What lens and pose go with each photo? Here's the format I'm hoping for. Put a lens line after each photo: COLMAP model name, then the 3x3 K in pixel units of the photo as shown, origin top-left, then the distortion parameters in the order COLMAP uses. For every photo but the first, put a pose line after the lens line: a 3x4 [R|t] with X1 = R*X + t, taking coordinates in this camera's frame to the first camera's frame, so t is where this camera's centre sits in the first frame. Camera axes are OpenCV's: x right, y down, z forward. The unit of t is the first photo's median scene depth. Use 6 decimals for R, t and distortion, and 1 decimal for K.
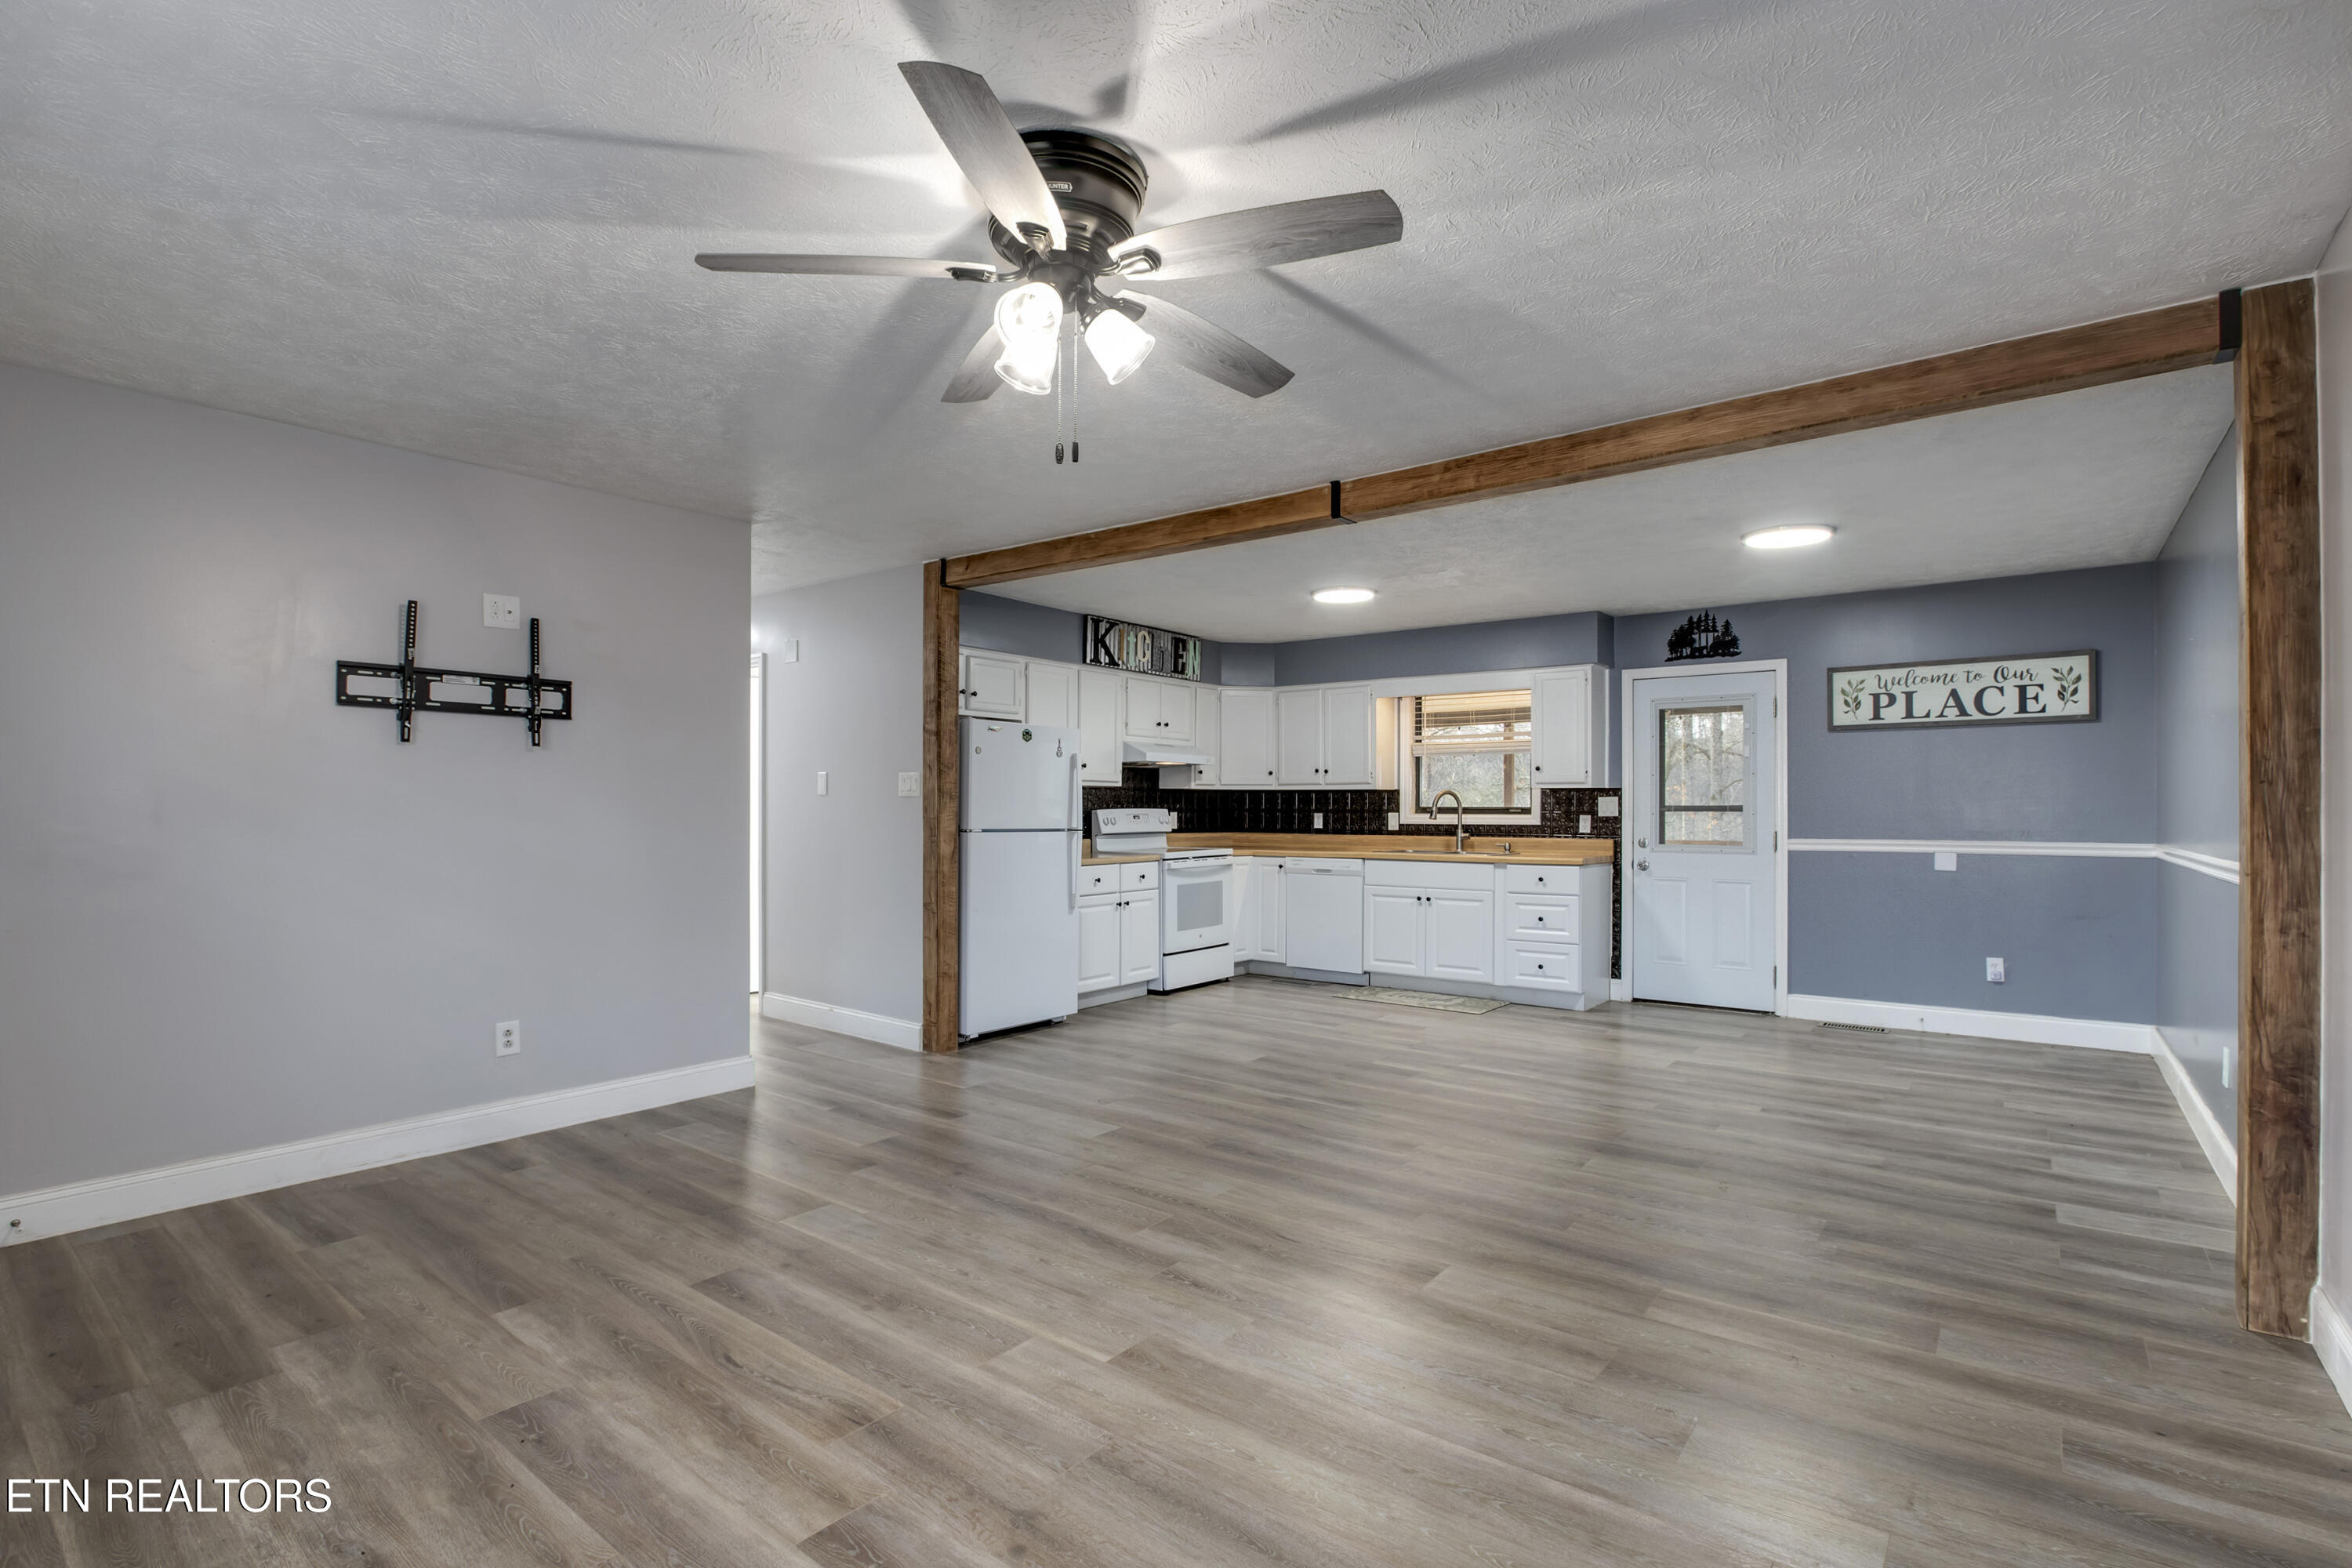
lens RADIAL K [[1095.0, 0, 1177.2], [0, 1095.0, 805.7], [0, 0, 1]] dist [-0.027606, 0.005928]
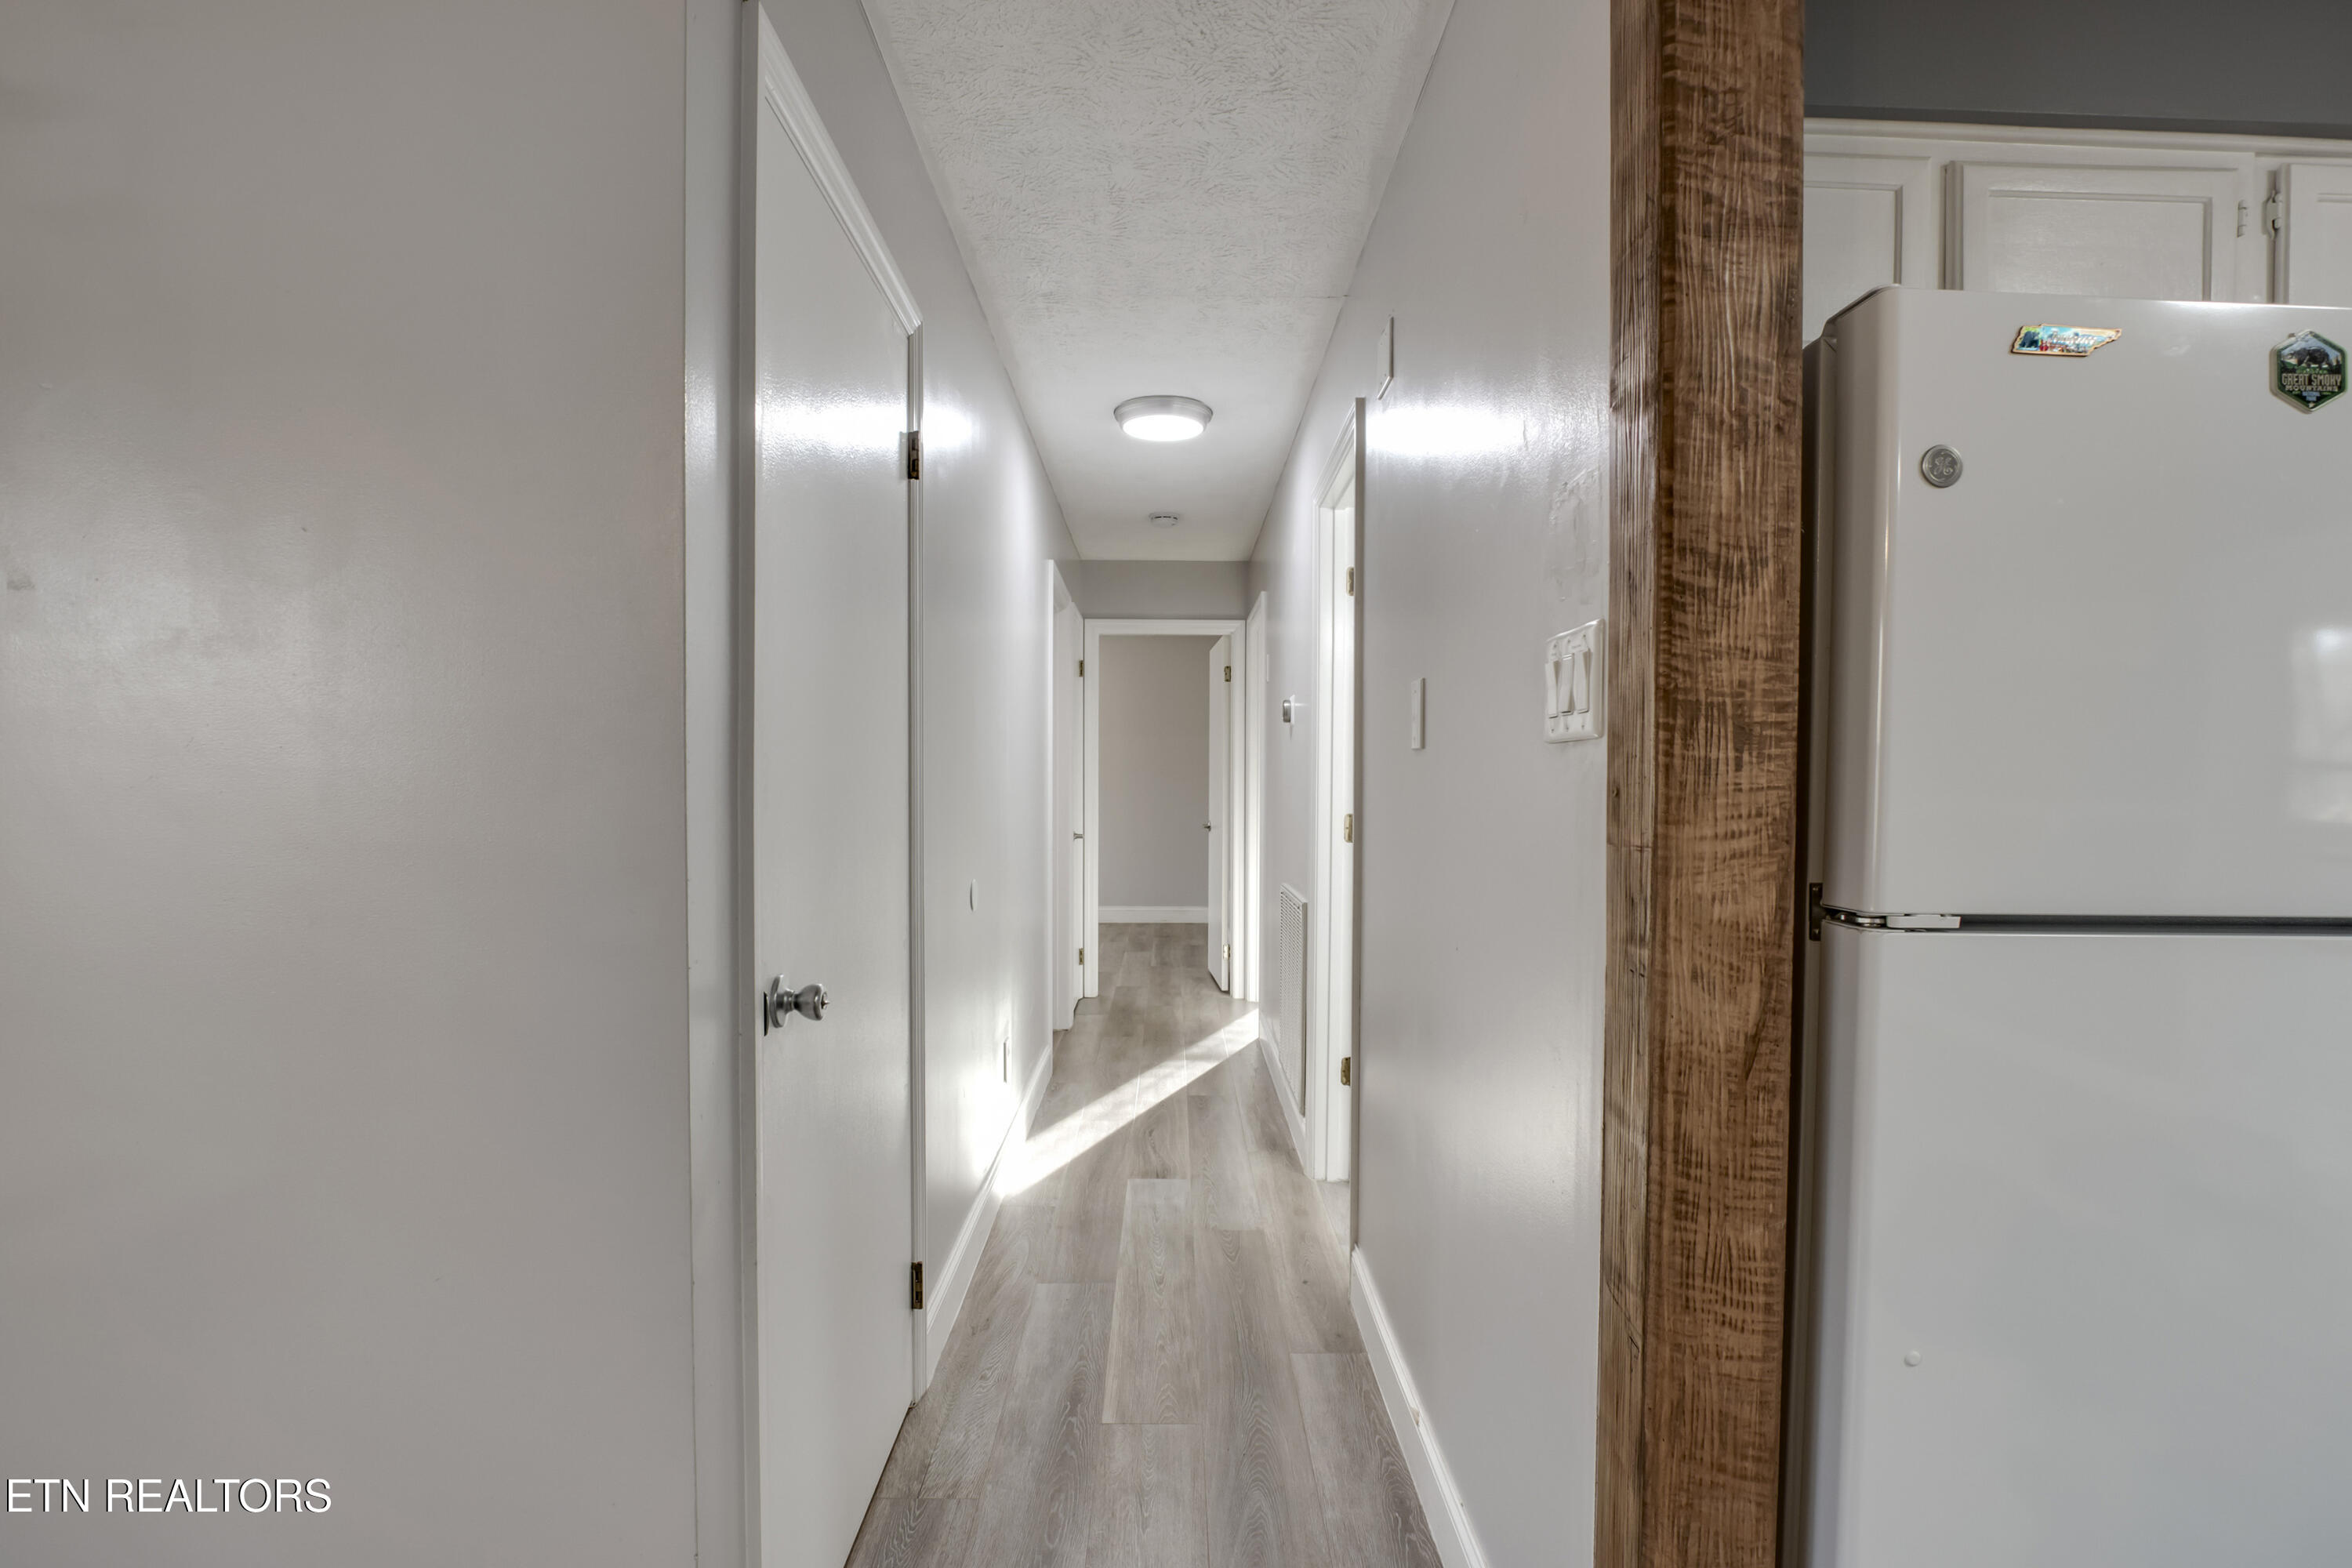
lens RADIAL K [[1095.0, 0, 1179.7], [0, 1095.0, 806.4], [0, 0, 1]] dist [-0.027606, 0.005928]
pose [[0.620016, 0.017163, -0.784402, -0.116965], [-0.001770, 0.999789, 0.020476, 0.000555], [0.784587, -0.011307, 0.619915, 0.777680]]
